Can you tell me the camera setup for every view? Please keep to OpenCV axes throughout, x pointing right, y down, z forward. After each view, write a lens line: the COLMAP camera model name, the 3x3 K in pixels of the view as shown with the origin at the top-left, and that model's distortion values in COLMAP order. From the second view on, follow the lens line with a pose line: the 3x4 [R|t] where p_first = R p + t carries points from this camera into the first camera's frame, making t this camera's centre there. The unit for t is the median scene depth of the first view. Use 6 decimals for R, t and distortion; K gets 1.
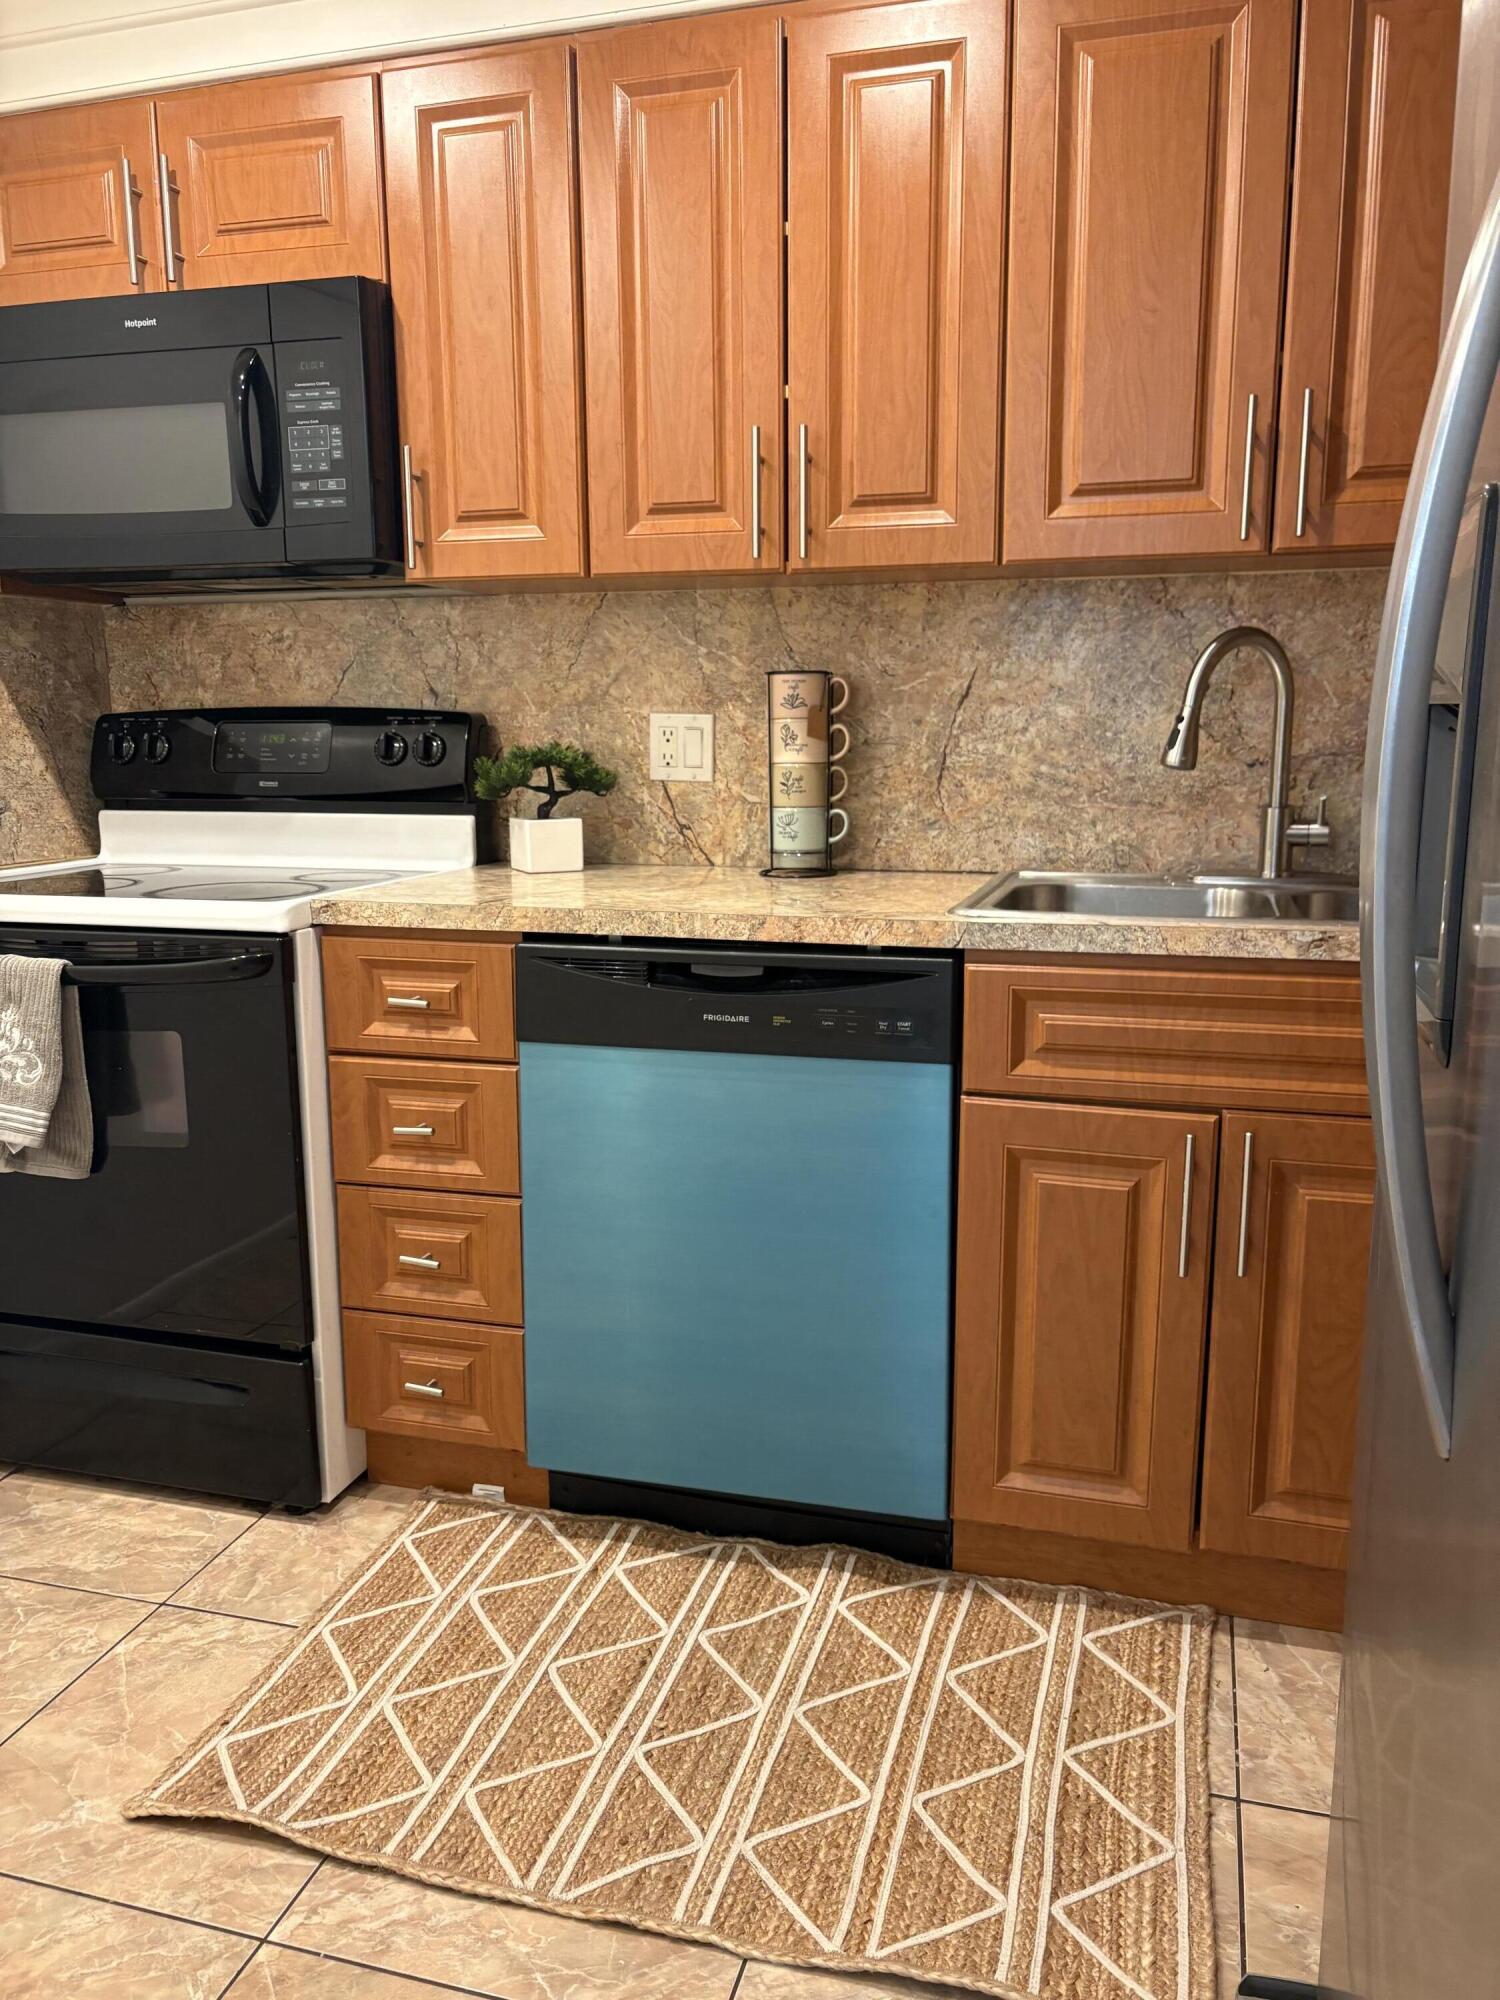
lens RADIAL K [[1508.2, 0, 742.6], [0, 1508.2, 1005.8], [0, 0, 1]] dist [0.035230, -0.038466]
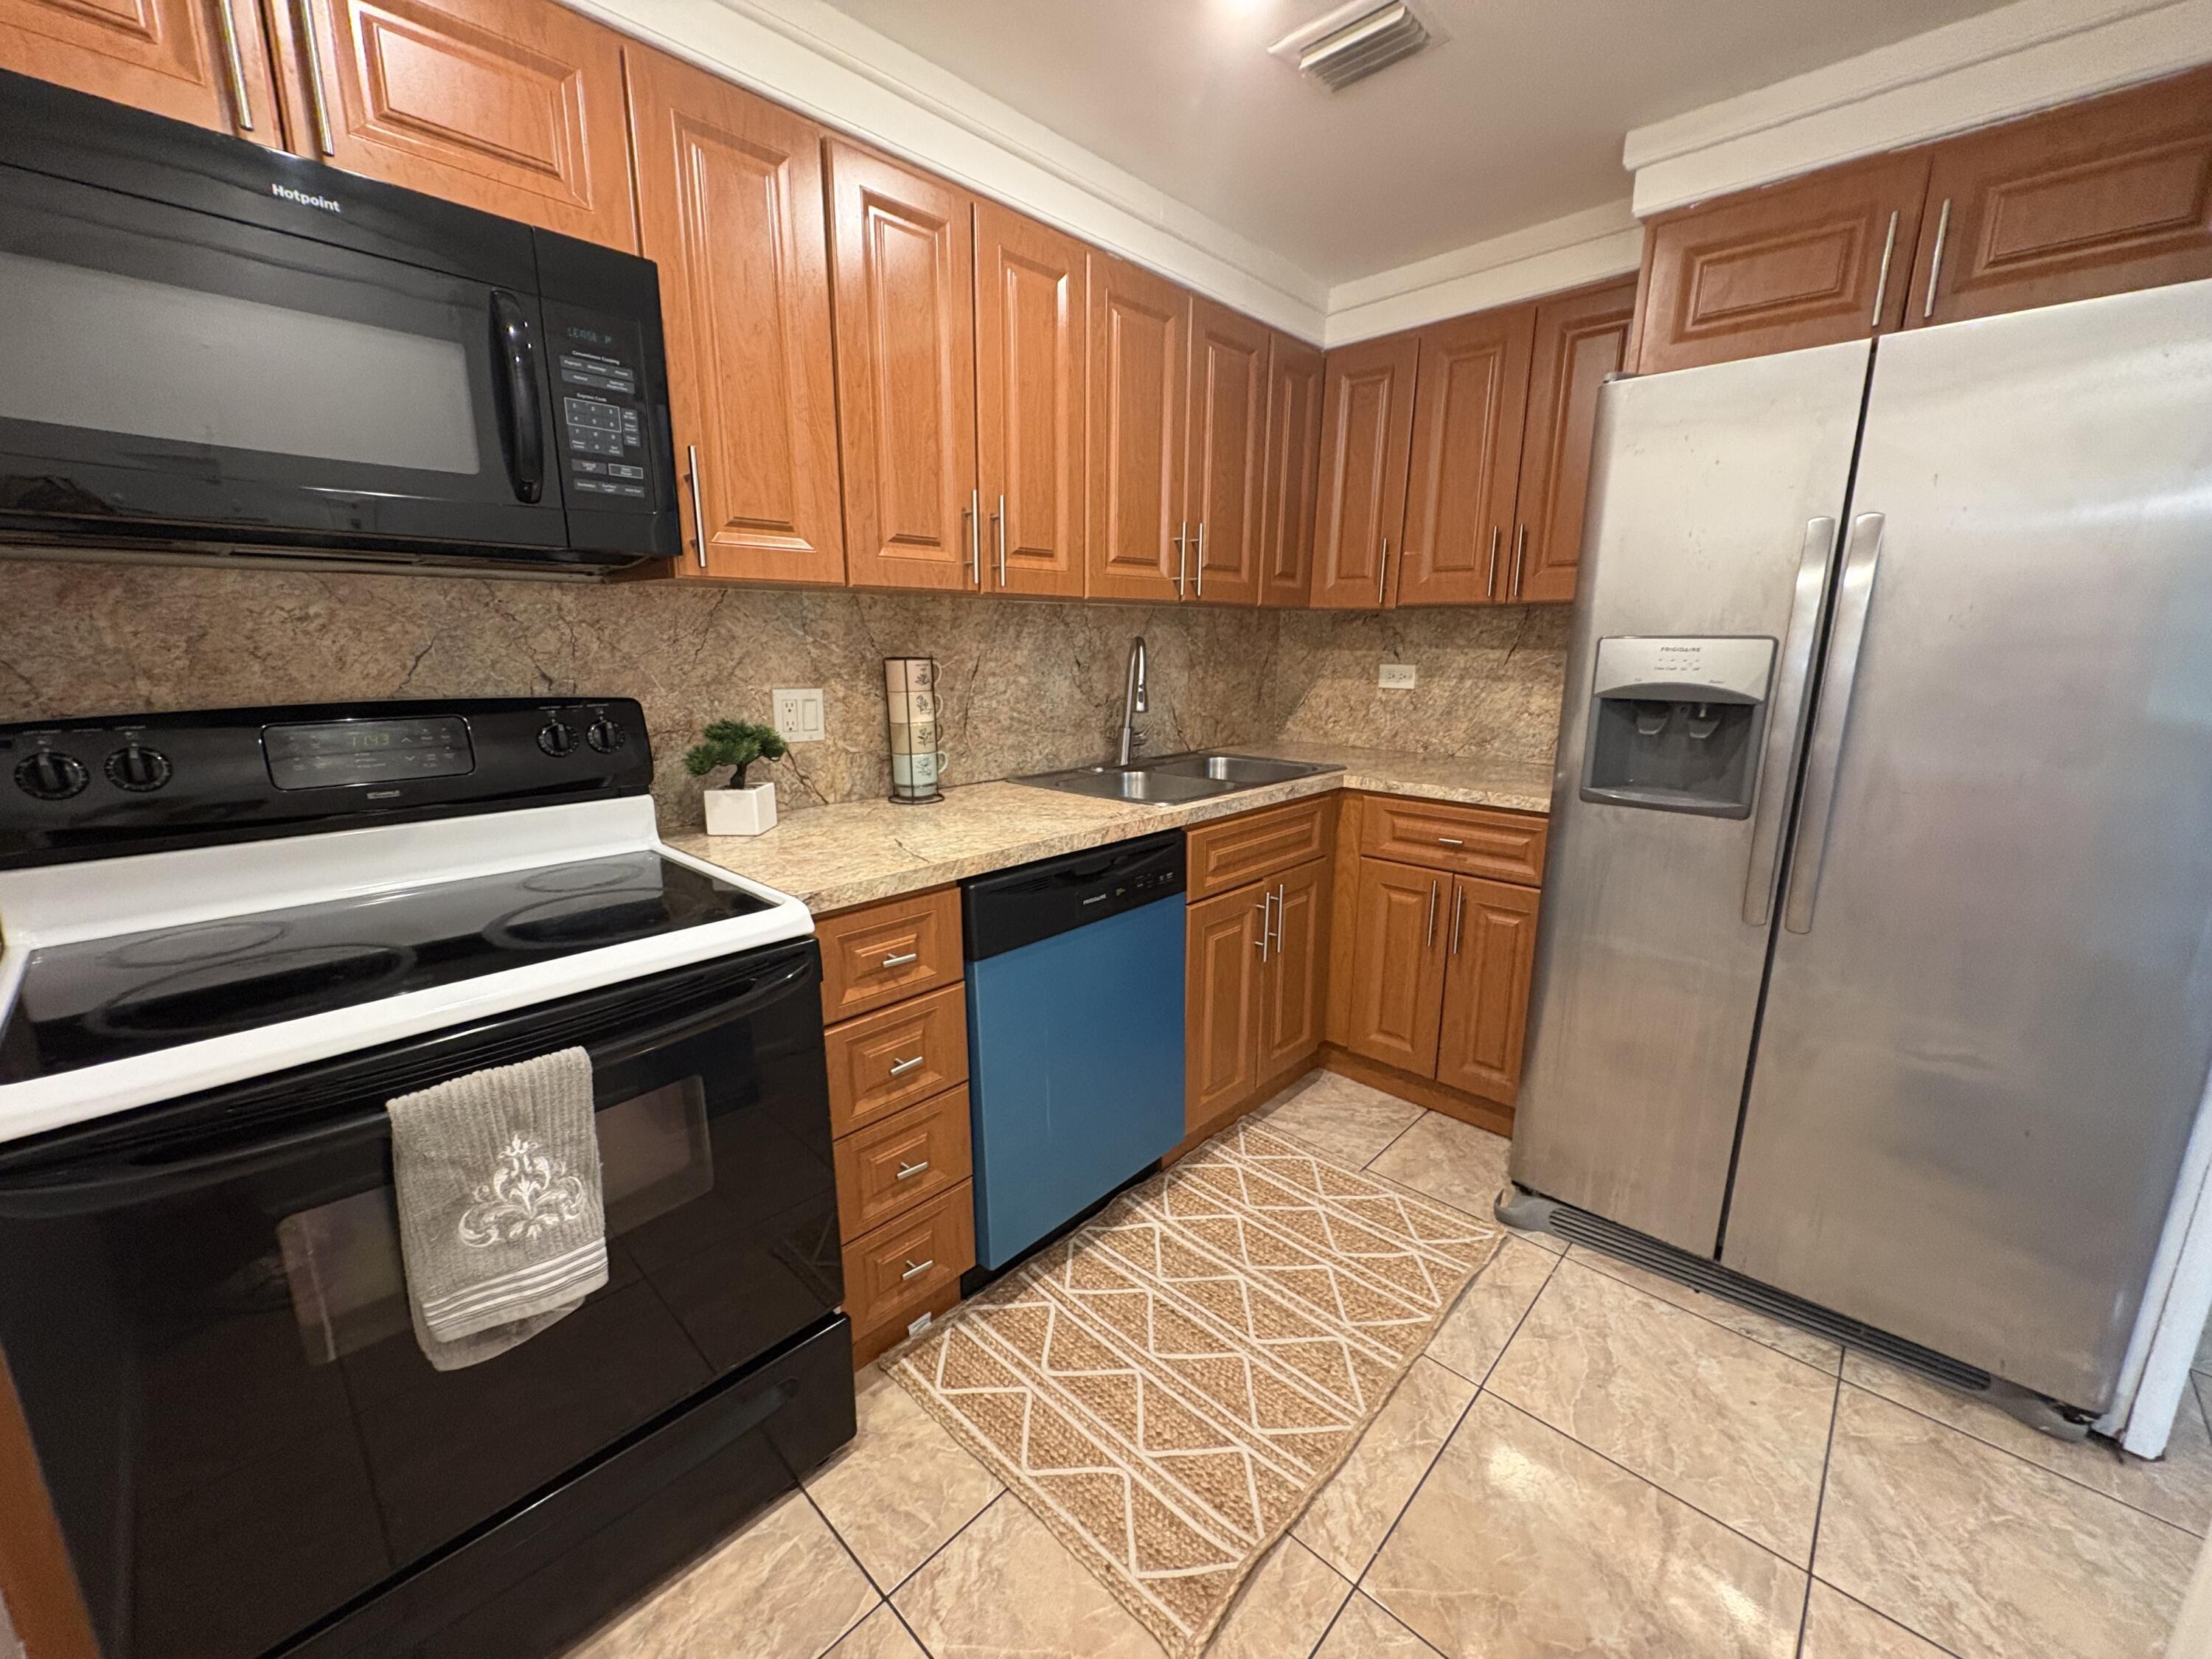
lens RADIAL K [[873.4, 0, 1091.2], [0, 873.4, 839.0], [0, 0, 1]] dist [-0.003687, 0.000694]
pose [[0.458430, -0.193951, 0.867309, -0.615708], [0.162643, 0.977724, 0.132675, -0.135621], [-0.873721, 0.080240, 0.479763, 0.472497]]
